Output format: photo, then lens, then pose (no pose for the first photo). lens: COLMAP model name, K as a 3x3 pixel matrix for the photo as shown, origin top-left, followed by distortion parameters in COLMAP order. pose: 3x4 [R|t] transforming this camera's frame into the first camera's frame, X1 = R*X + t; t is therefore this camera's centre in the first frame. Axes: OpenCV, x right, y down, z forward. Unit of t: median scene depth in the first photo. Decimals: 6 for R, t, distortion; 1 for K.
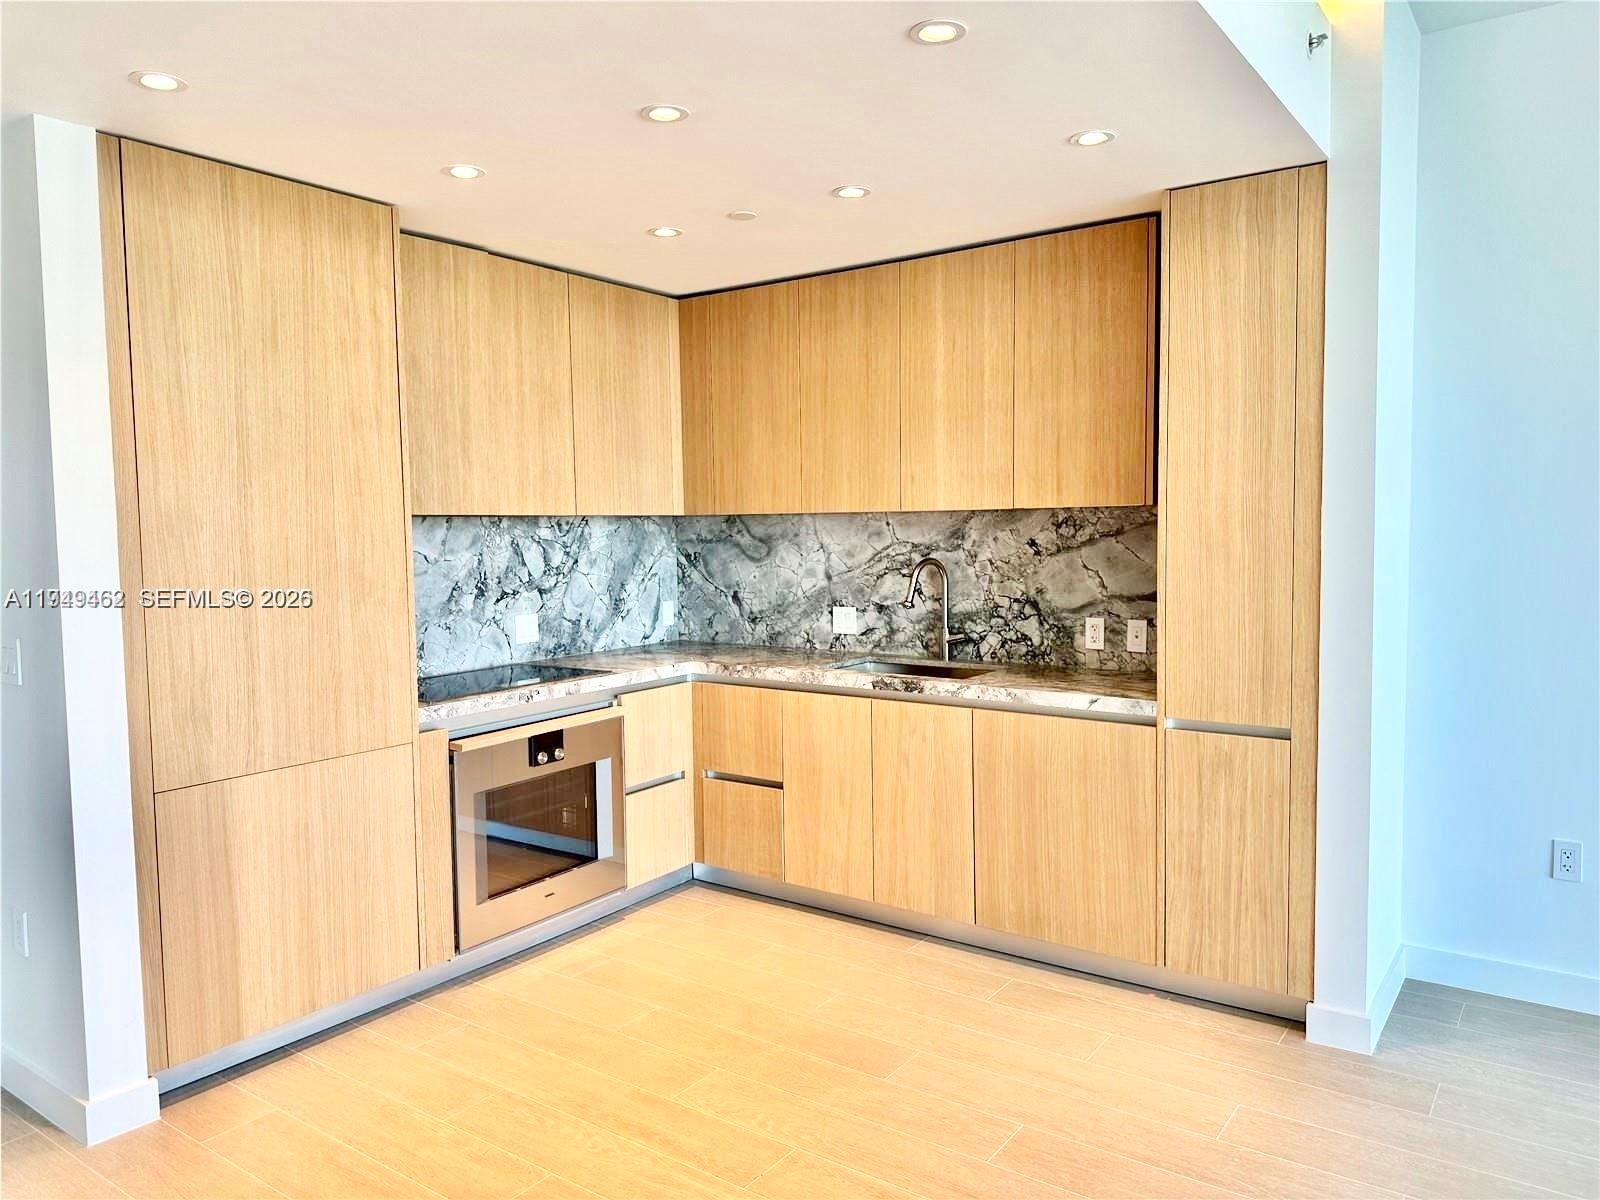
lens RADIAL K [[1121.6, 0, 793.7], [0, 1121.6, 594.1], [0, 0, 1]] dist [0.109546, -0.165264]
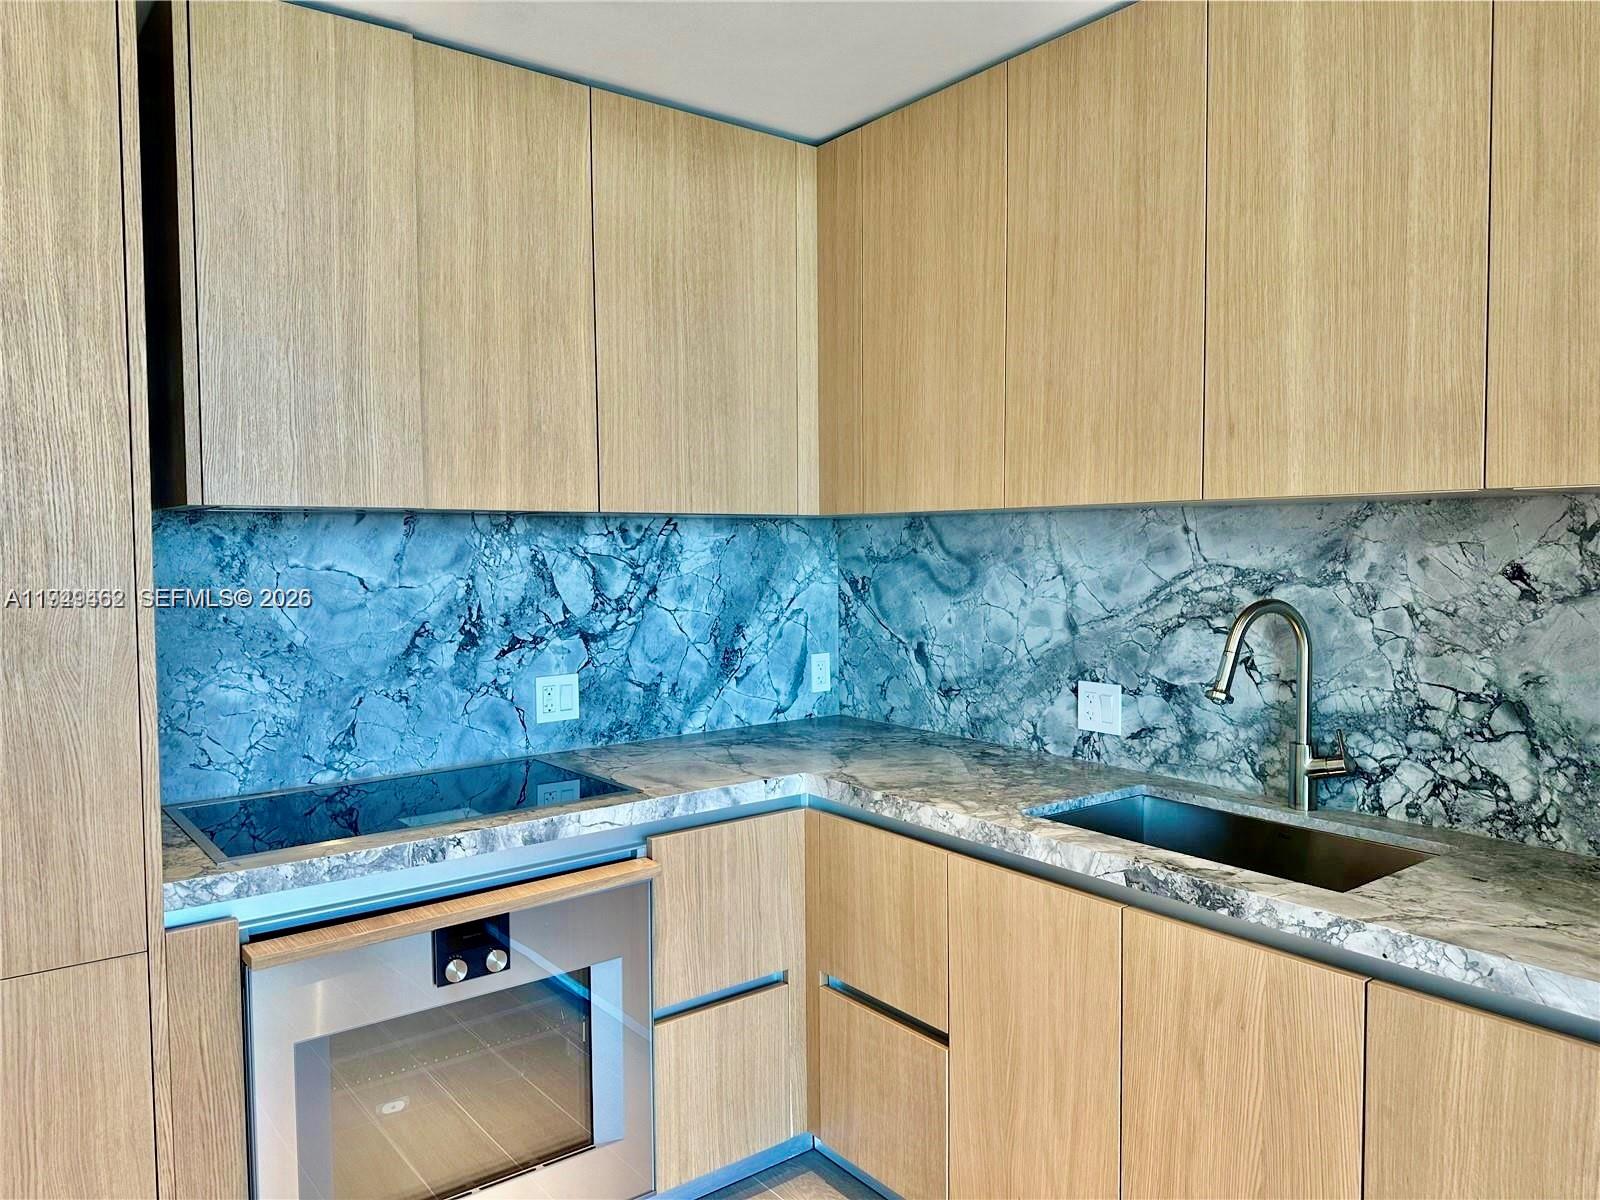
lens RADIAL K [[1121.6, 0, 793.7], [0, 1121.6, 594.1], [0, 0, 1]] dist [0.109546, -0.165264]
pose [[0.956563, 0.021095, -0.290762, 0.064521], [-0.024924, 0.999644, -0.009473, -0.023767], [0.290458, 0.016308, 0.956749, 0.451539]]
